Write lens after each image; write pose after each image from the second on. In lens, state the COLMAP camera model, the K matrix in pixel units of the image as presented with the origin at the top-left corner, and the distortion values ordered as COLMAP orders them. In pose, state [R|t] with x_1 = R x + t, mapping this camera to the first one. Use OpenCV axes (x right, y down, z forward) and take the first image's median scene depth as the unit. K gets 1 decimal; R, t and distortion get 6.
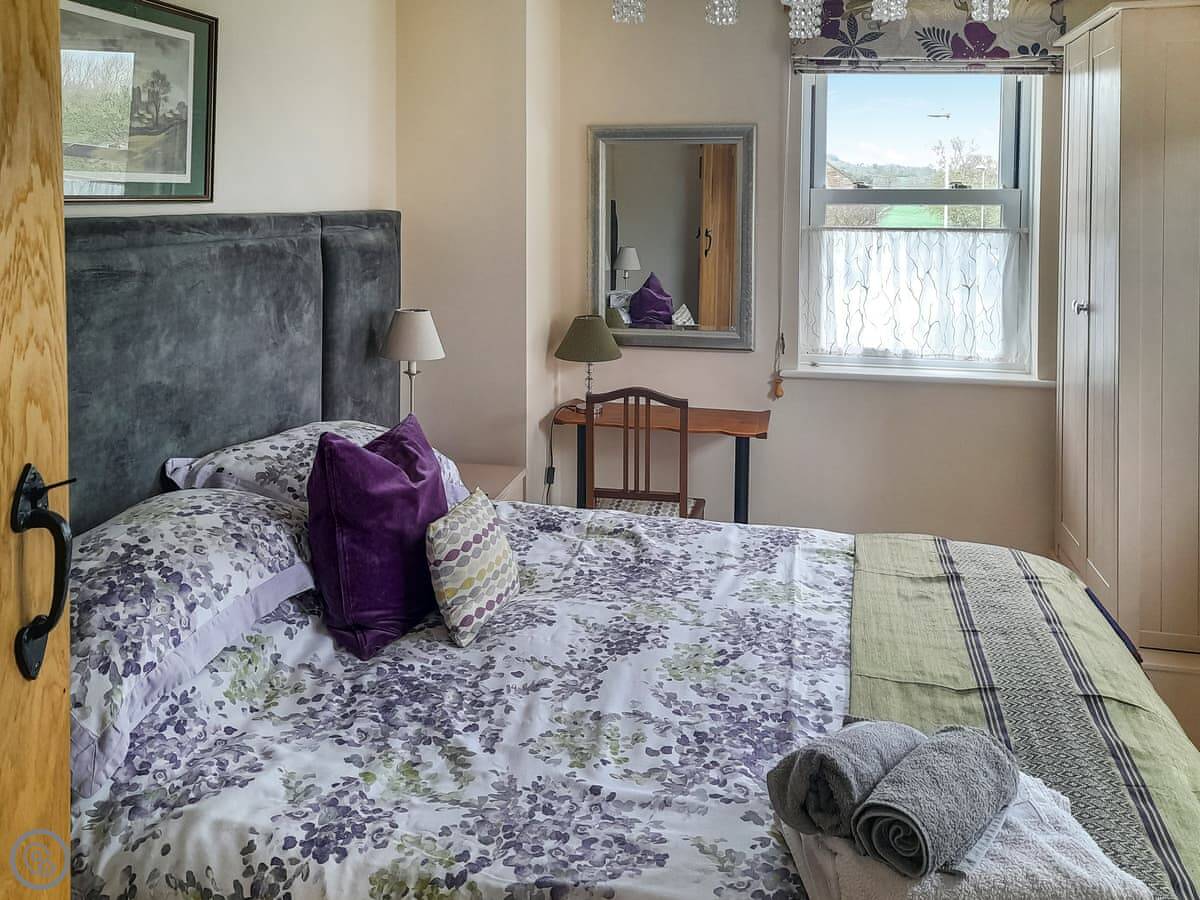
lens RADIAL K [[902.9, 0, 583.7], [0, 902.9, 452.0], [0, 0, 1]] dist [0.056608, -0.055744]
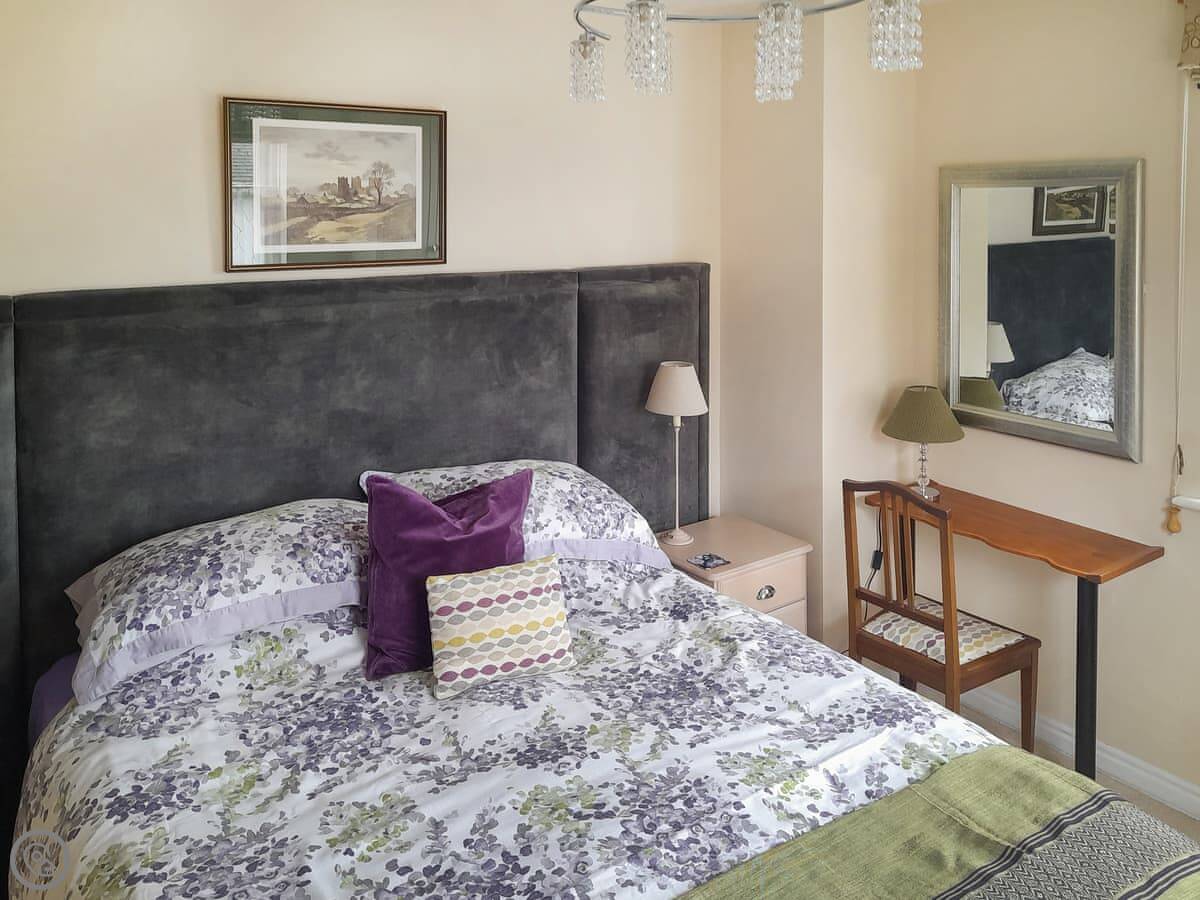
lens RADIAL K [[902.9, 0, 583.7], [0, 902.9, 452.0], [0, 0, 1]] dist [0.056608, -0.055744]
pose [[0.748964, 0.170254, -0.640365, 0.610066], [-0.177137, 0.982699, 0.054092, -0.151712], [0.638495, 0.072920, 0.766164, 0.273992]]
